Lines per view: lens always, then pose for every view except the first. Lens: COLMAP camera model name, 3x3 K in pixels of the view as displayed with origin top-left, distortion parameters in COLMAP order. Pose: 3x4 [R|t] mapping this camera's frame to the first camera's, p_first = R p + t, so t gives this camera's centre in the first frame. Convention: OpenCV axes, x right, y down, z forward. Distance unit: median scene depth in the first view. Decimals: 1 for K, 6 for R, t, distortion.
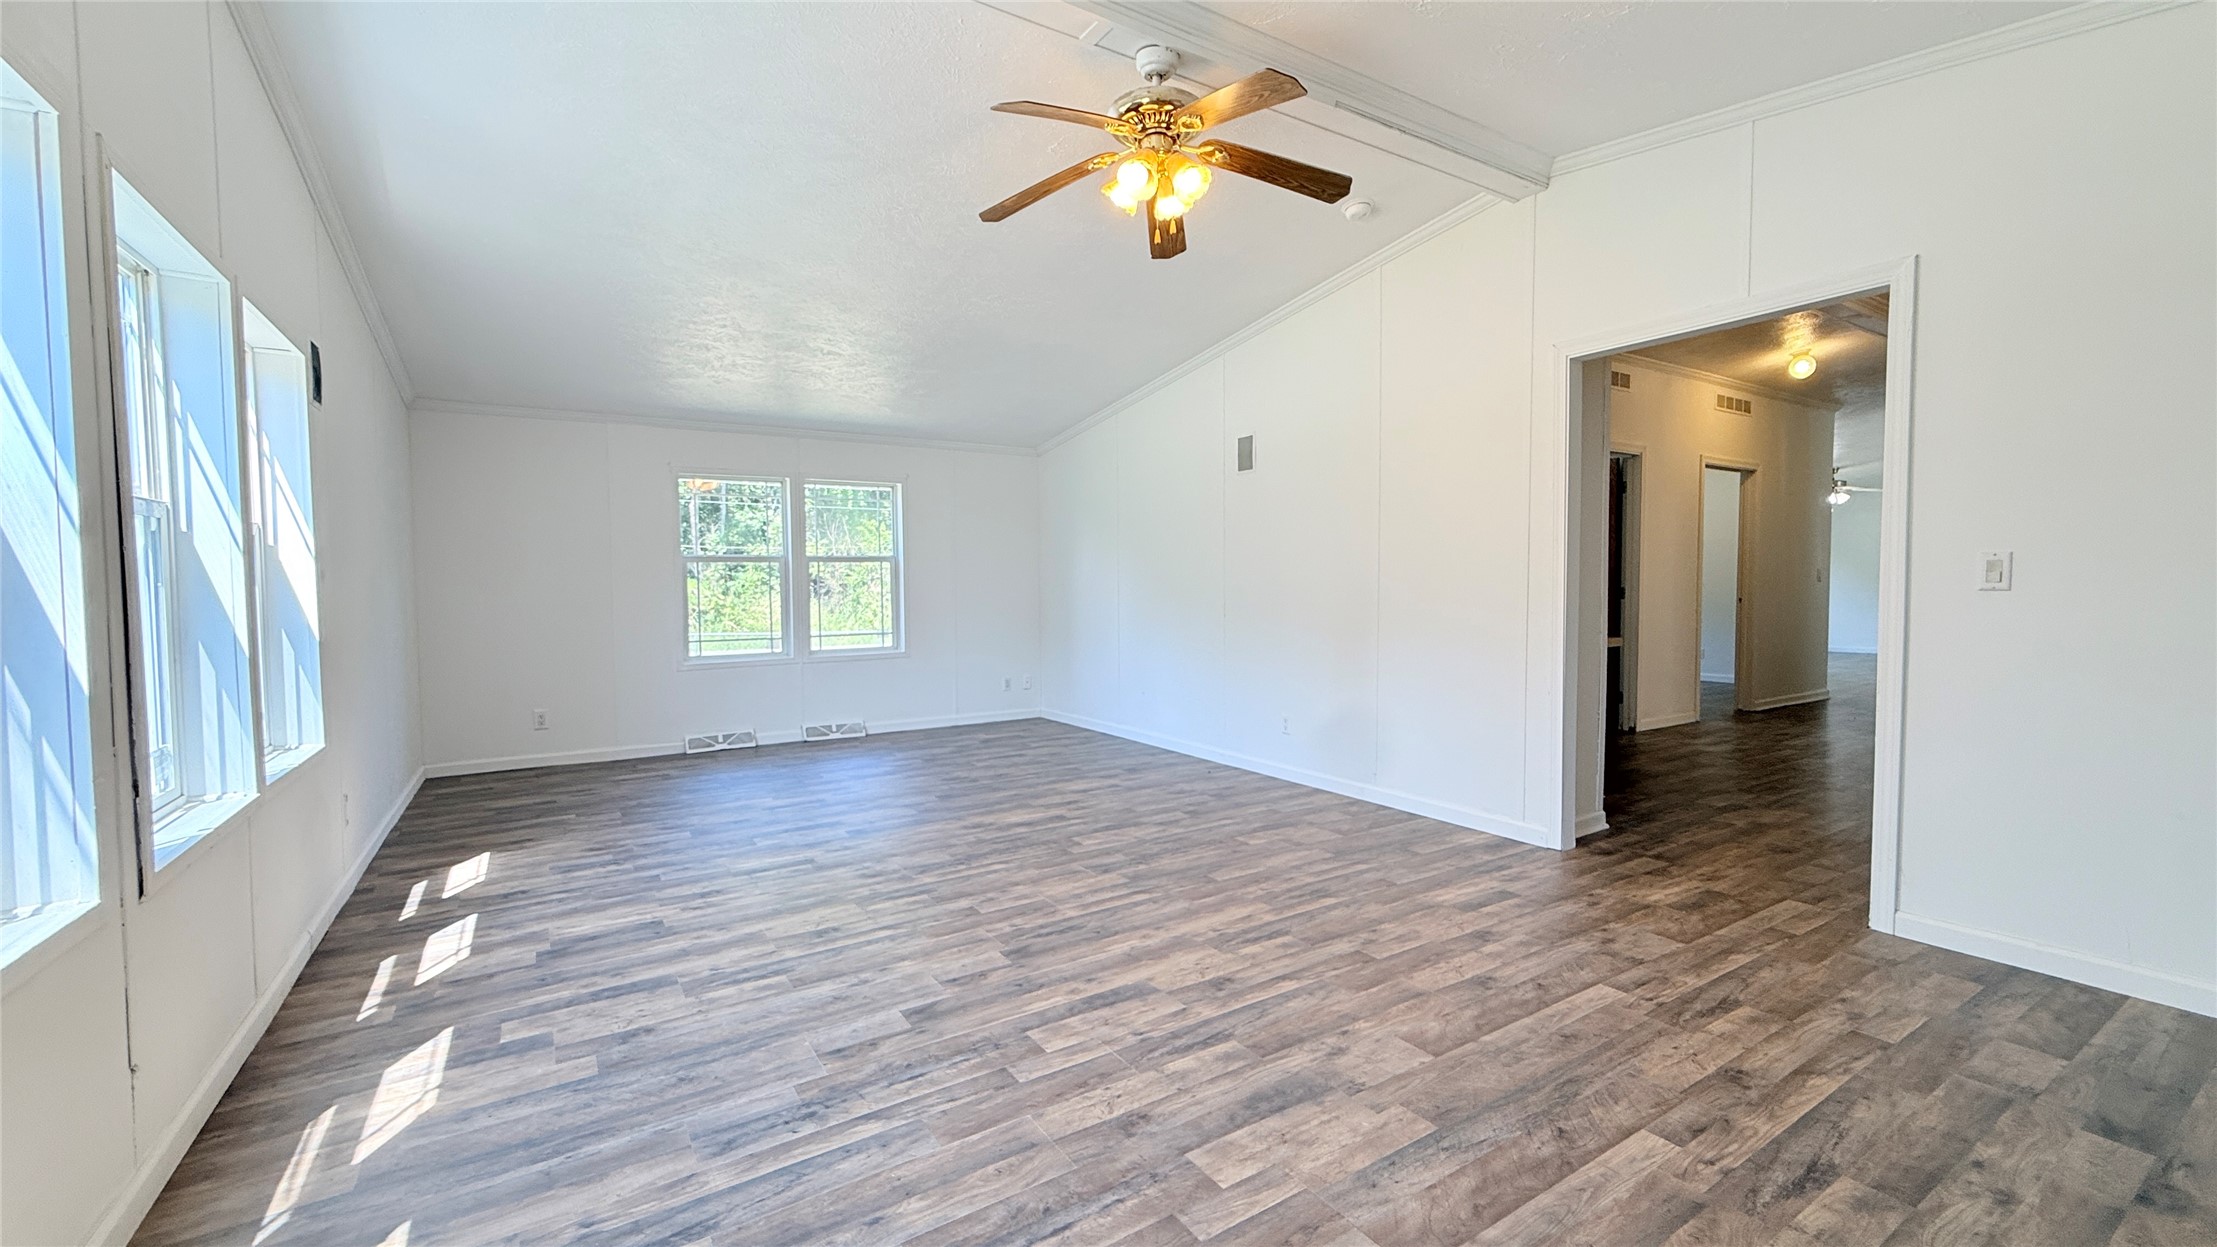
lens RADIAL K [[884.3, 0, 1099.4], [0, 884.3, 626.9], [0, 0, 1]] dist [0.001272, -0.000188]
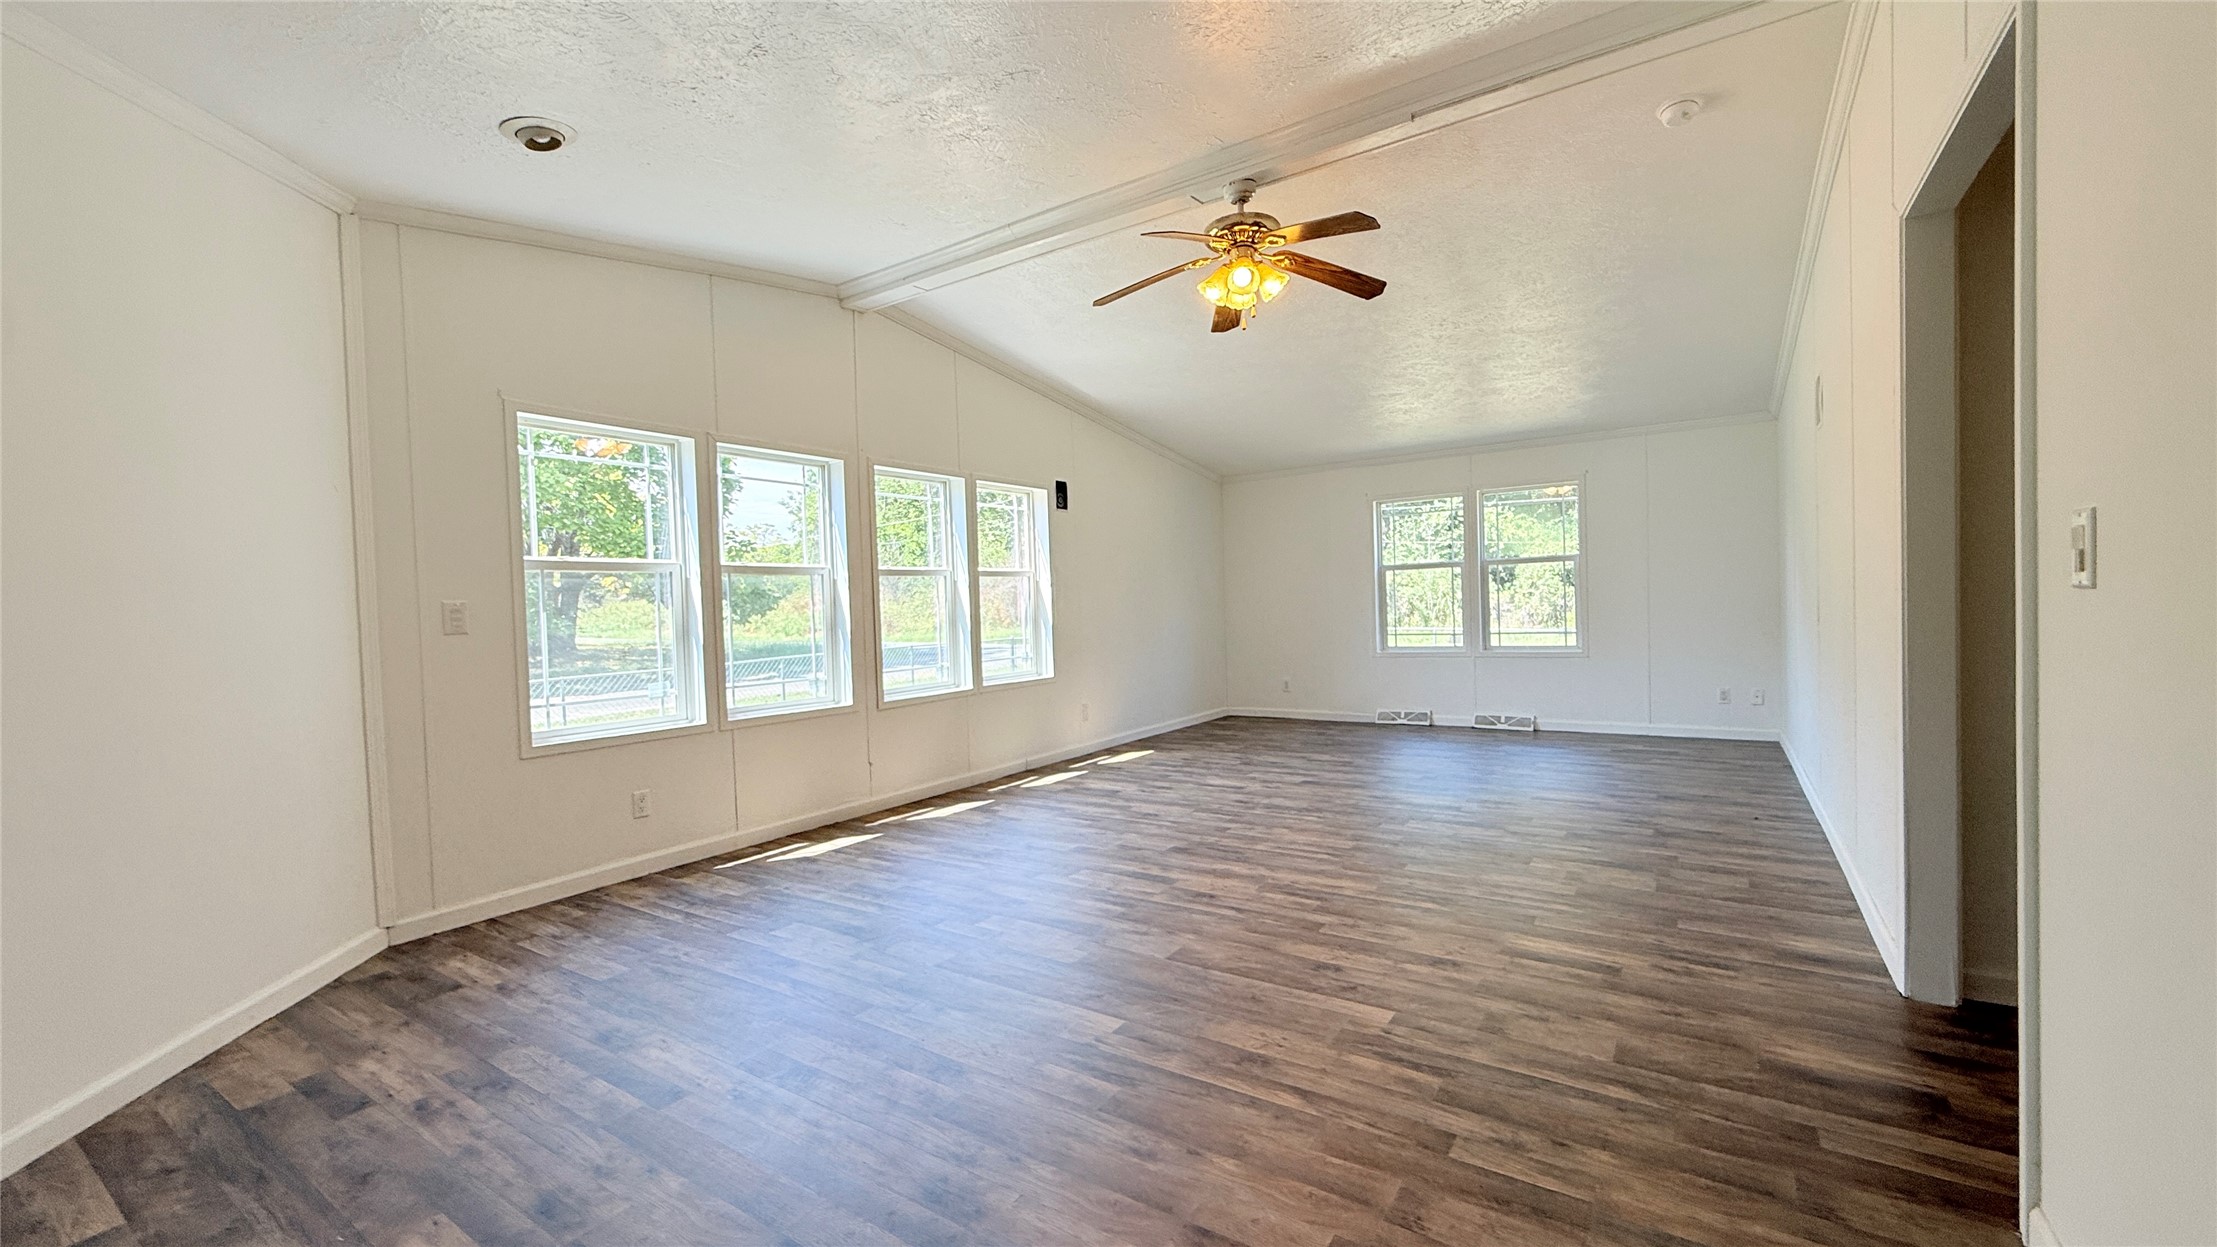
lens RADIAL K [[884.3, 0, 1102.1], [0, 884.3, 626.1], [0, 0, 1]] dist [0.001272, -0.000188]
pose [[0.404257, 0.020925, -0.914406, 1.019473], [-0.015948, 0.999748, 0.015828, -0.016645], [0.914507, 0.008185, 0.404488, 0.253581]]
